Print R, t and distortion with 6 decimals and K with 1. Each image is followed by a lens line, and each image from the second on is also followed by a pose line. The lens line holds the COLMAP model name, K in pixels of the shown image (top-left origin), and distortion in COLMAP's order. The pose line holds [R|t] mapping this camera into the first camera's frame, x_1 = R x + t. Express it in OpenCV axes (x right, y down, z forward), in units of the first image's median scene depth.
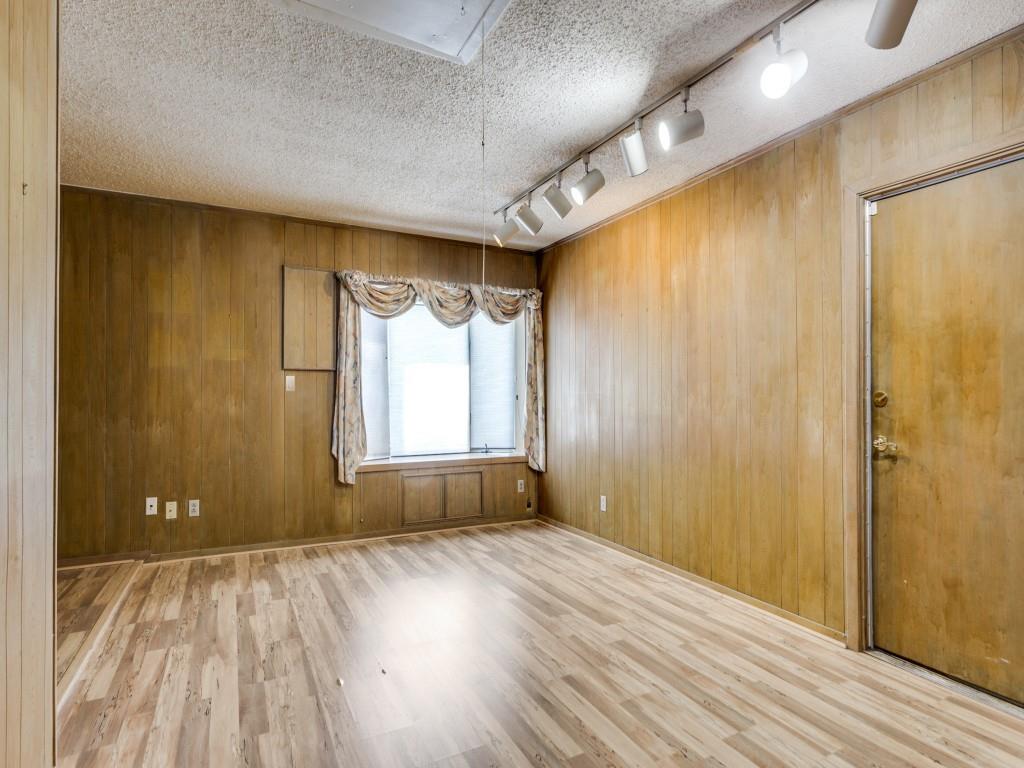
lens RADIAL K [[509.4, 0, 516.2], [0, 509.4, 388.6], [0, 0, 1]] dist [-0.010898, 0.003585]
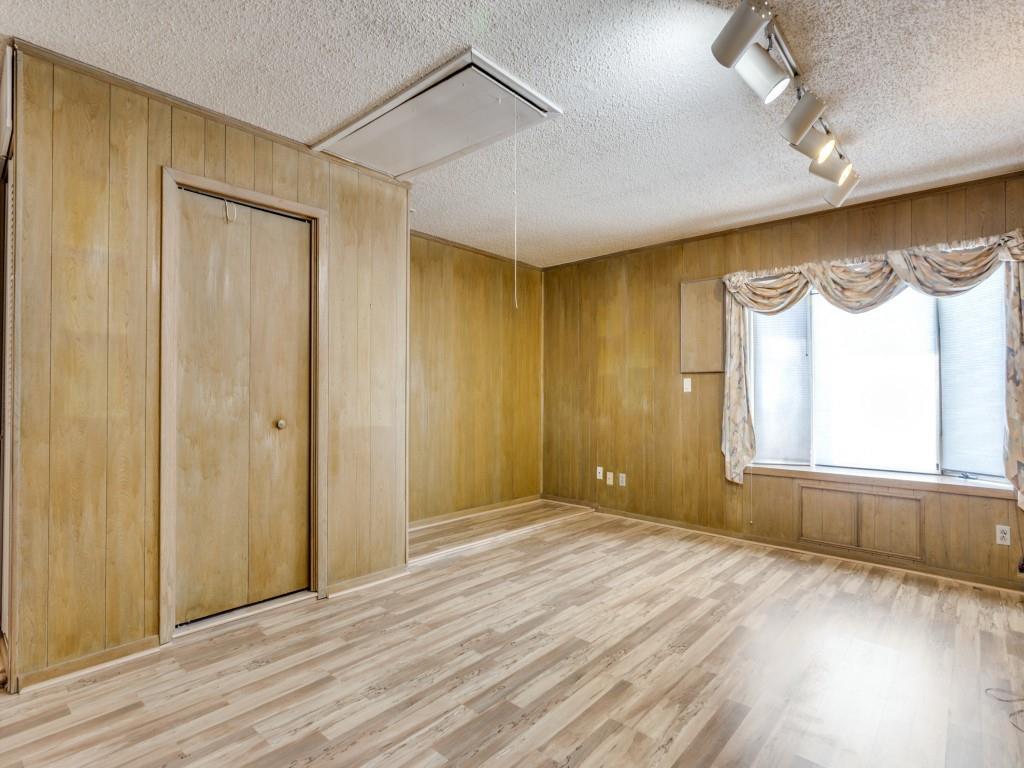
lens RADIAL K [[509.4, 0, 520.0], [0, 509.4, 387.1], [0, 0, 1]] dist [-0.010898, 0.003585]
pose [[0.382817, -0.013622, -0.923724, 0.462746], [0.007300, 0.999905, -0.011719, 0.005161], [0.923795, -0.002257, 0.382880, 0.218803]]
